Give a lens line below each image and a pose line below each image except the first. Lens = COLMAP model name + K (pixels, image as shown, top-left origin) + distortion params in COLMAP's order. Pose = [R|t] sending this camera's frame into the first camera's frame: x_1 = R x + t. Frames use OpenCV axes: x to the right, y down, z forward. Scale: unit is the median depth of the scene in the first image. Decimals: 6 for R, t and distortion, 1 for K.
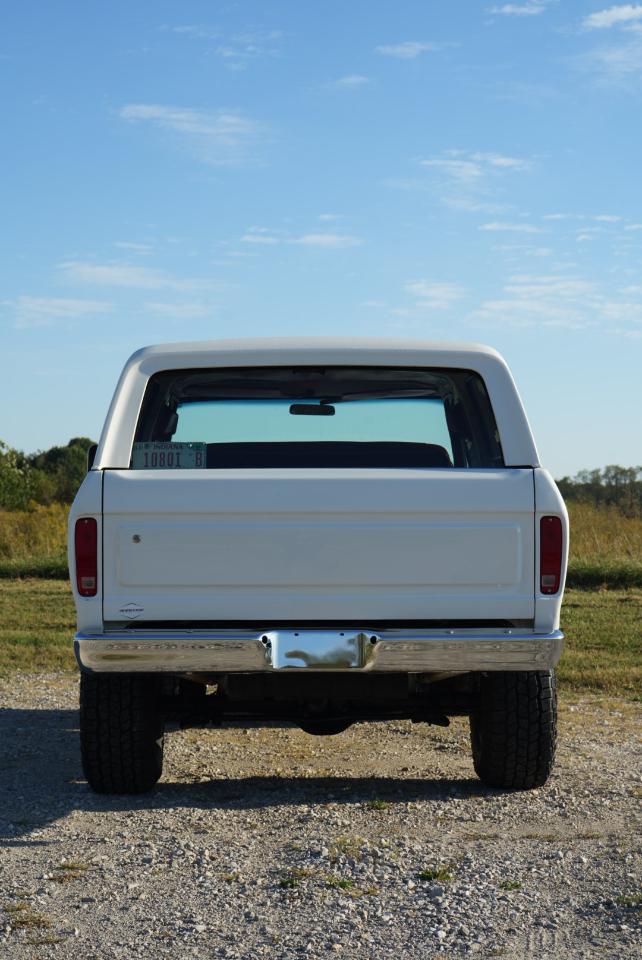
lens RADIAL K [[1536.0, 0, 321.0], [0, 1536.0, 480.0], [0, 0, 1]] dist [-0.021911, -0.018965]
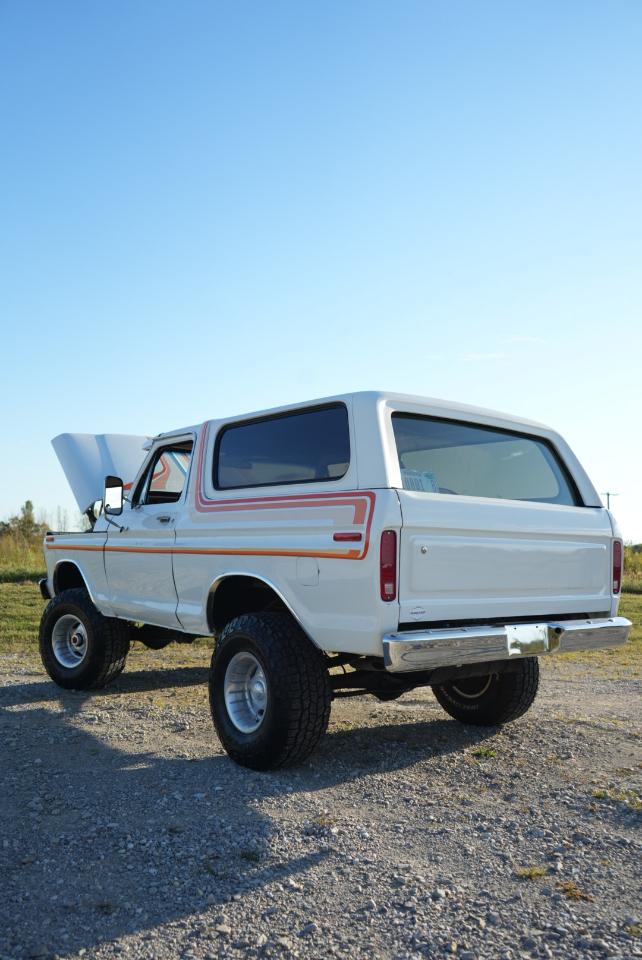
lens RADIAL K [[755.5, 0, 321.0], [0, 755.5, 480.0], [0, 0, 1]] dist [-0.009337, 0.000029]
pose [[0.792484, 0.076397, 0.605089, -0.528446], [-0.040641, 0.996533, -0.072593, 0.029911], [-0.608537, 0.032937, 0.792841, 0.591279]]
